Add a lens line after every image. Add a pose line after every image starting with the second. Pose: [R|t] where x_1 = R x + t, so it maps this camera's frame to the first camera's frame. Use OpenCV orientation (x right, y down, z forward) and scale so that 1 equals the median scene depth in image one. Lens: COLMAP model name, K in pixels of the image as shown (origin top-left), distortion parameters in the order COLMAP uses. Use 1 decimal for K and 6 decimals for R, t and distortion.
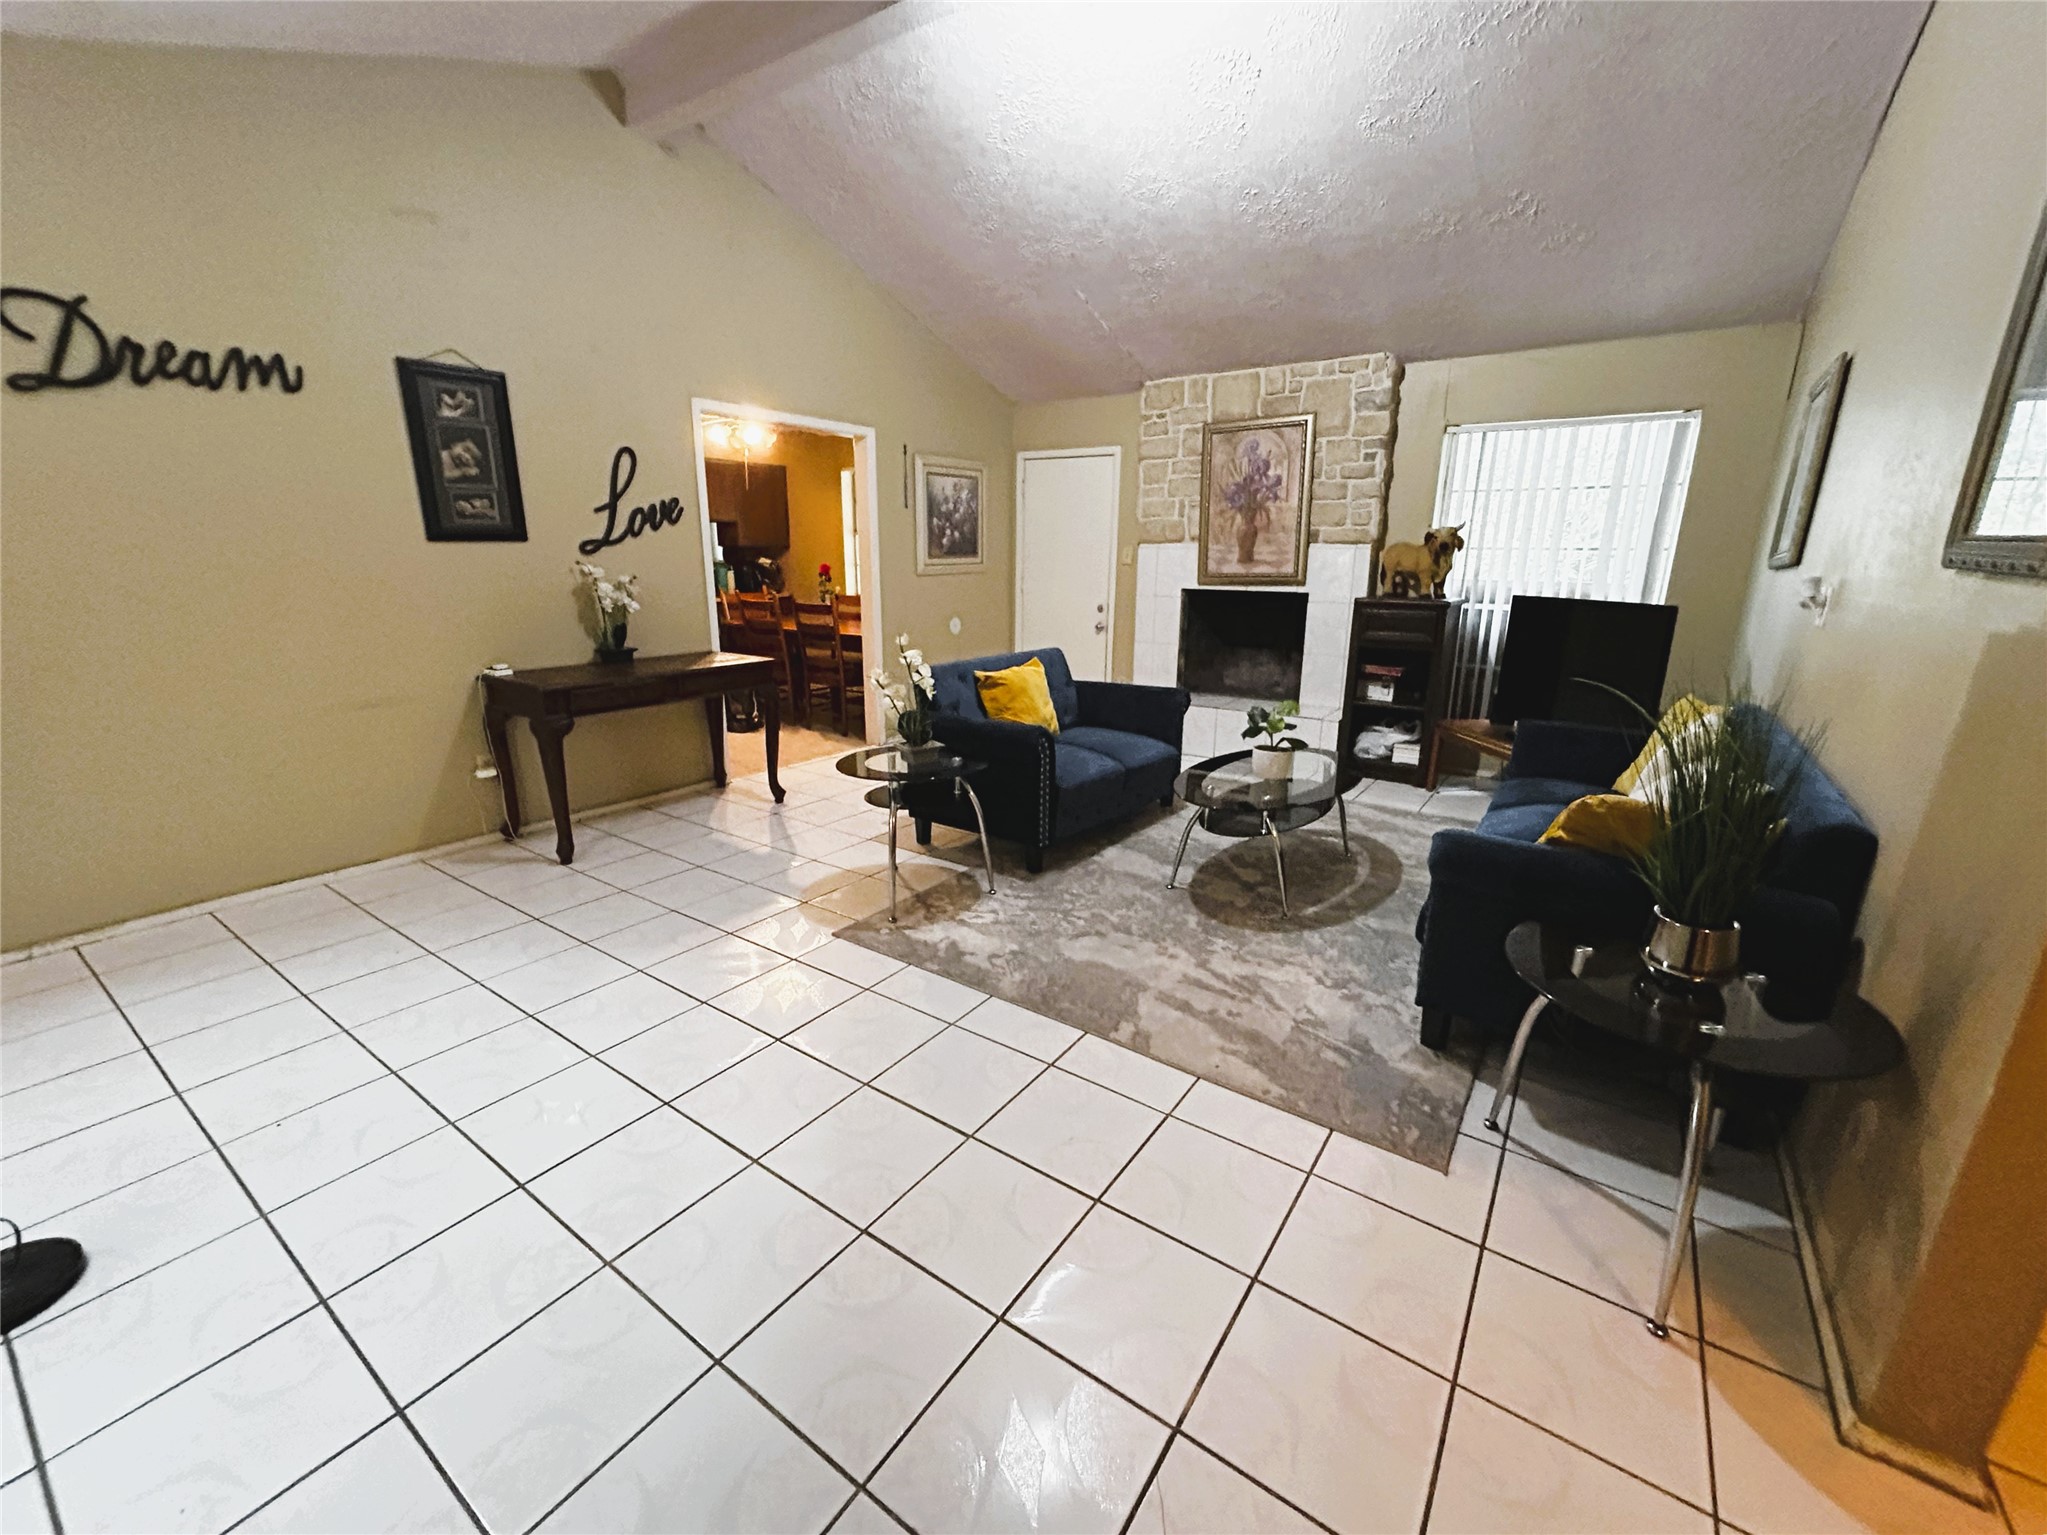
lens RADIAL K [[838.7, 0, 1014.6], [0, 838.7, 769.0], [0, 0, 1]] dist [-0.003018, 0.001645]
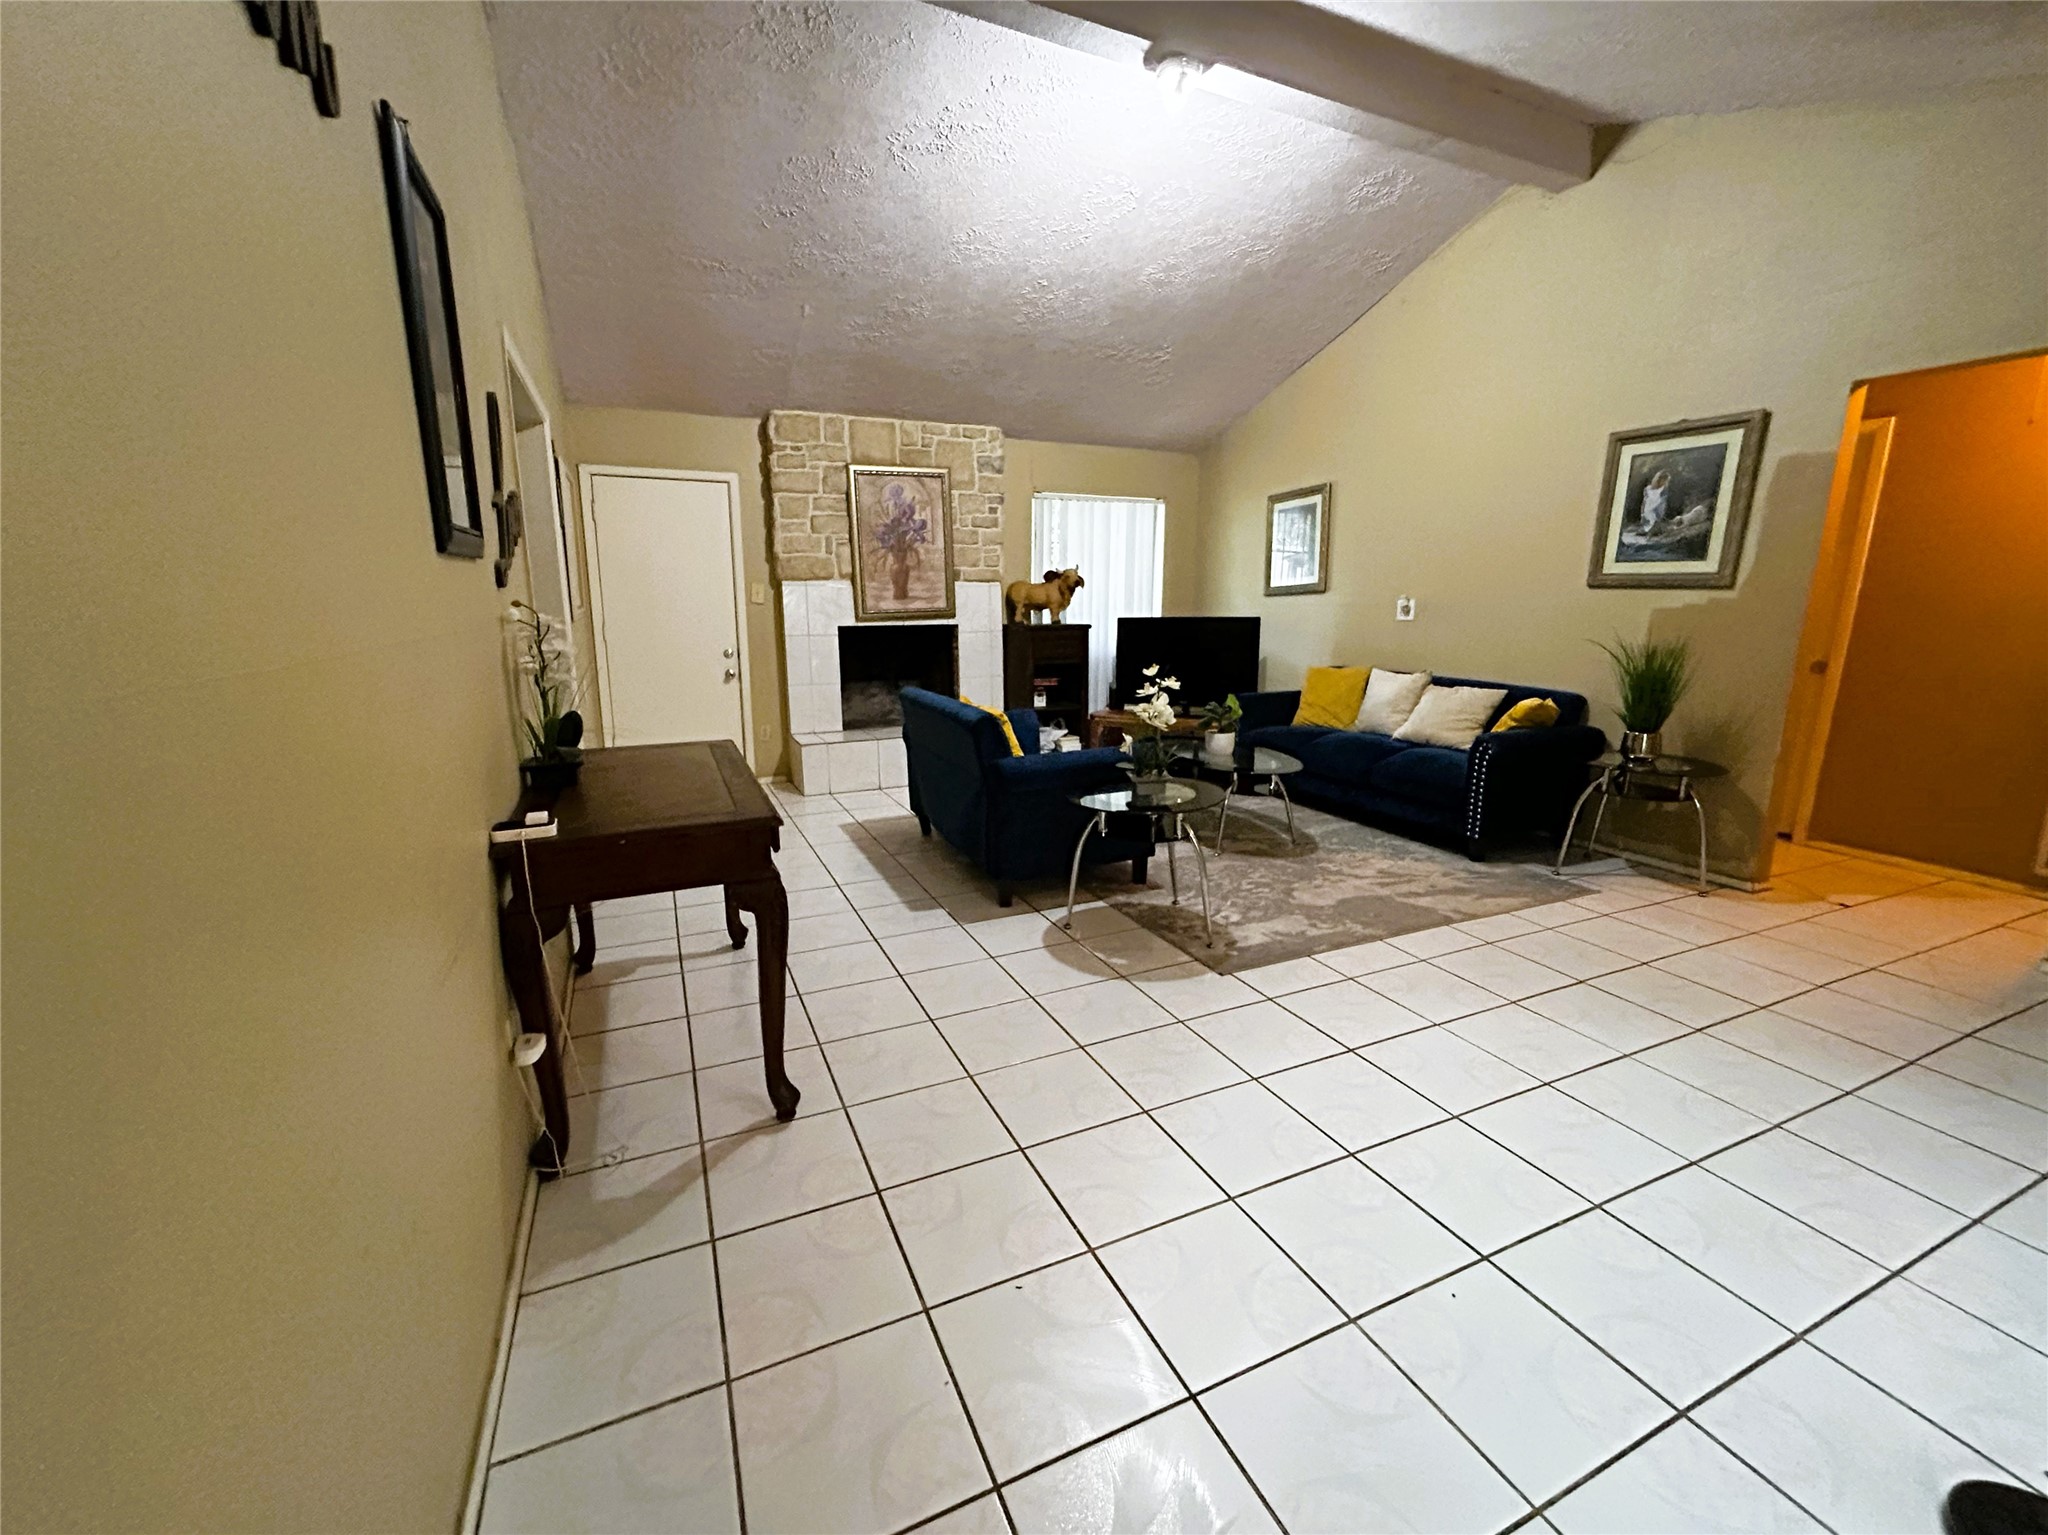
lens RADIAL K [[839.1, 0, 1031.6], [0, 839.1, 764.8], [0, 0, 1]] dist [-0.003018, 0.001645]
pose [[0.505279, -0.178622, 0.844267, -0.623461], [0.226443, 0.971504, 0.070019, -0.086659], [-0.832716, 0.155799, 0.531329, 0.362308]]
